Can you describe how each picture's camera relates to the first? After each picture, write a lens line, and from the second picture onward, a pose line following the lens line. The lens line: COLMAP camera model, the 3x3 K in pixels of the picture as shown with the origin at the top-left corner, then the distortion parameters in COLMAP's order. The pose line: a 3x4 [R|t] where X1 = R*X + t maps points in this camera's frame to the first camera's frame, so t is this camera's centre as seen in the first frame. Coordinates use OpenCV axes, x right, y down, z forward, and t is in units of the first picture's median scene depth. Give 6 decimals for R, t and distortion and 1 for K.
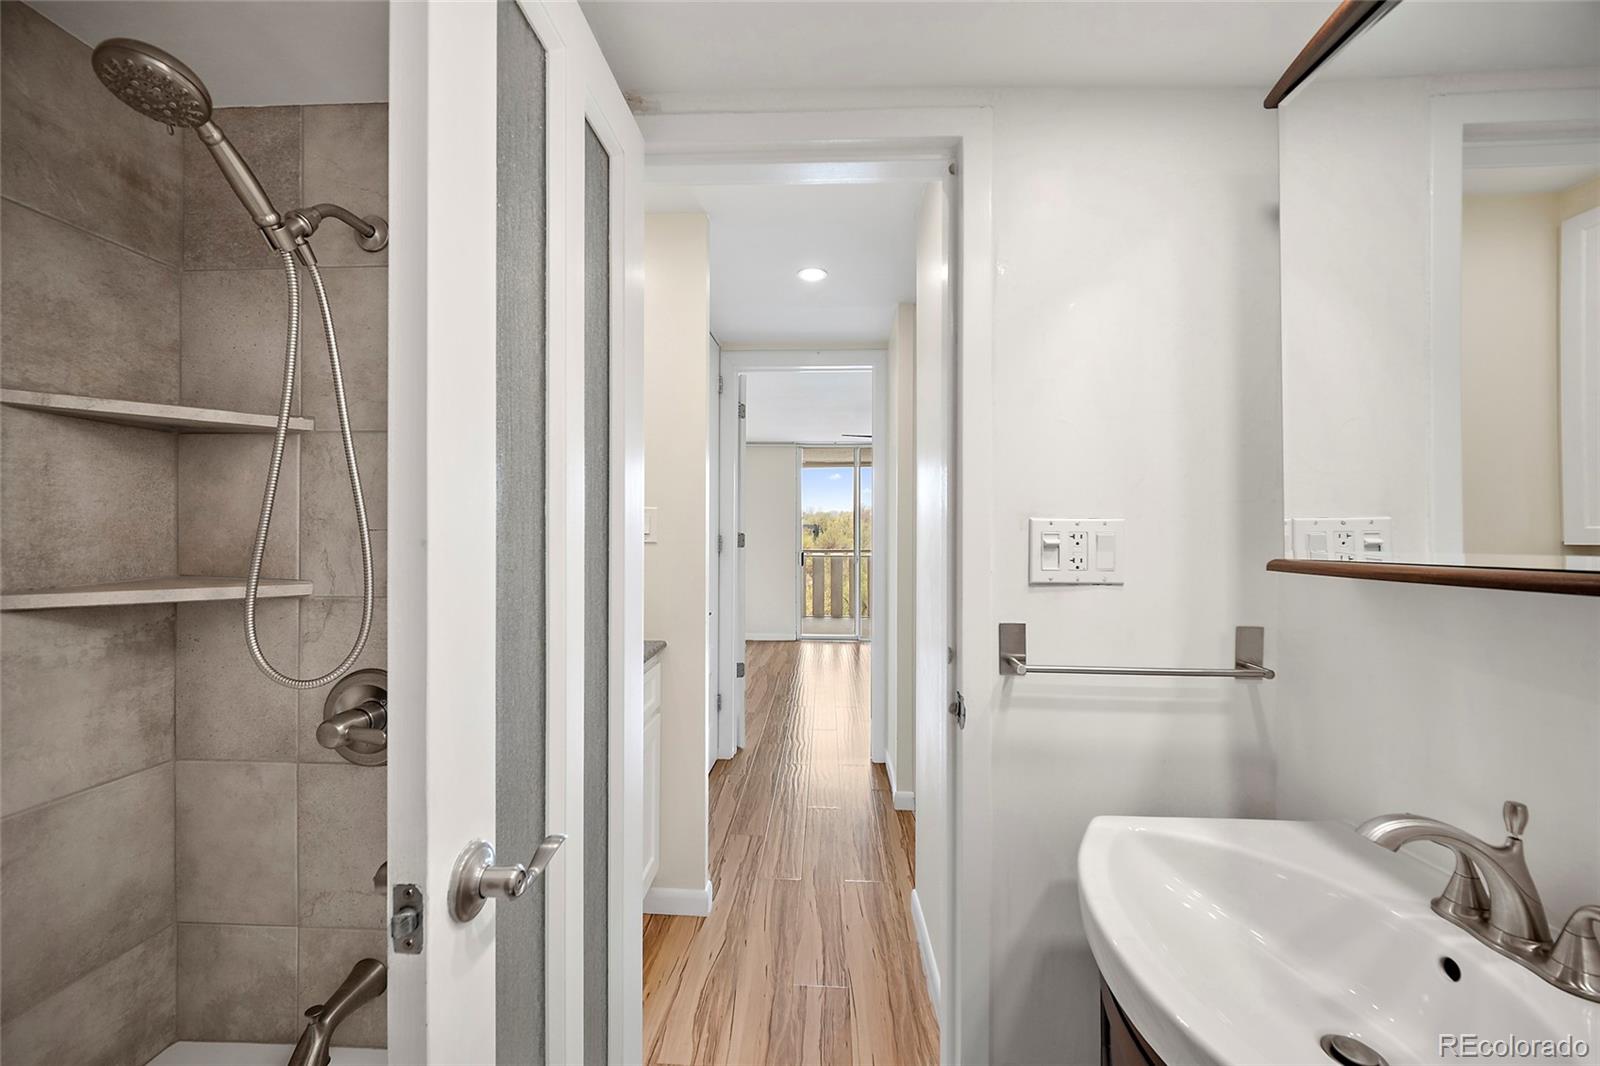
lens RADIAL K [[641.5, 0, 794.6], [0, 641.5, 539.1], [0, 0, 1]] dist [-0.001018, 0.000231]
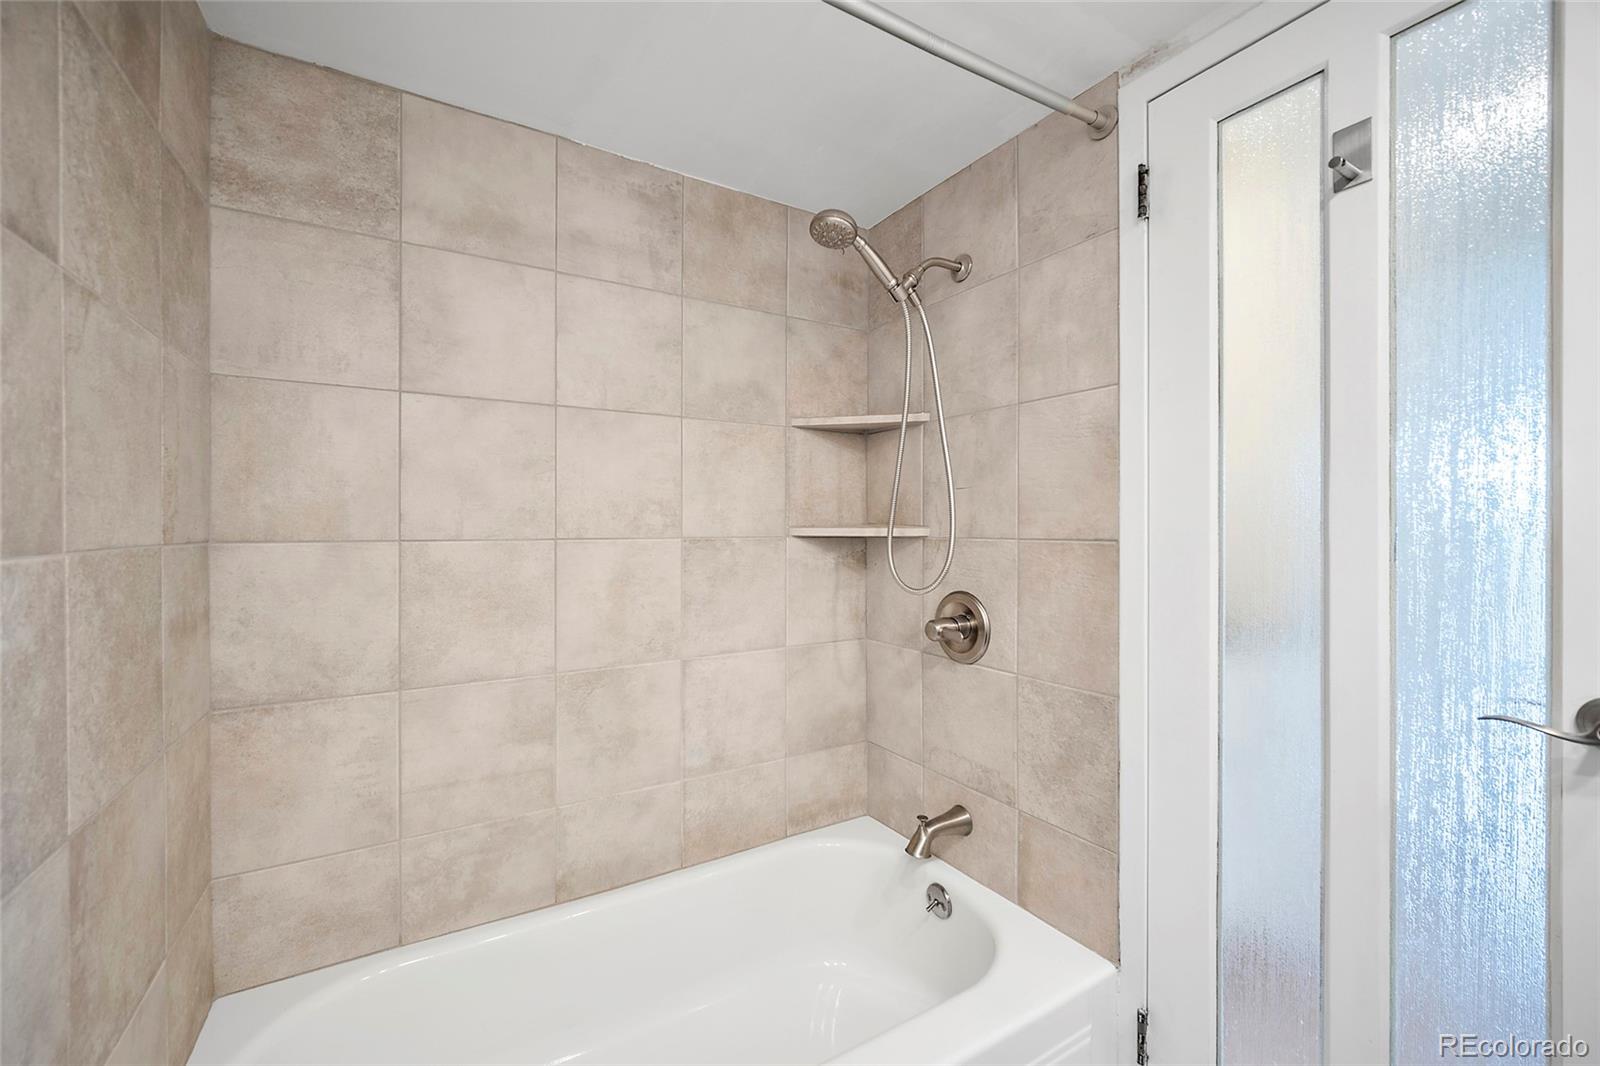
lens RADIAL K [[641.5, 0, 792.7], [0, 641.5, 528.9], [0, 0, 1]] dist [-0.001018, 0.000231]
pose [[0.562790, -0.001008, -0.826599, 0.270244], [0.003427, 0.999994, 0.001114, 0.073732], [0.826593, -0.003459, 0.562790, -0.054924]]
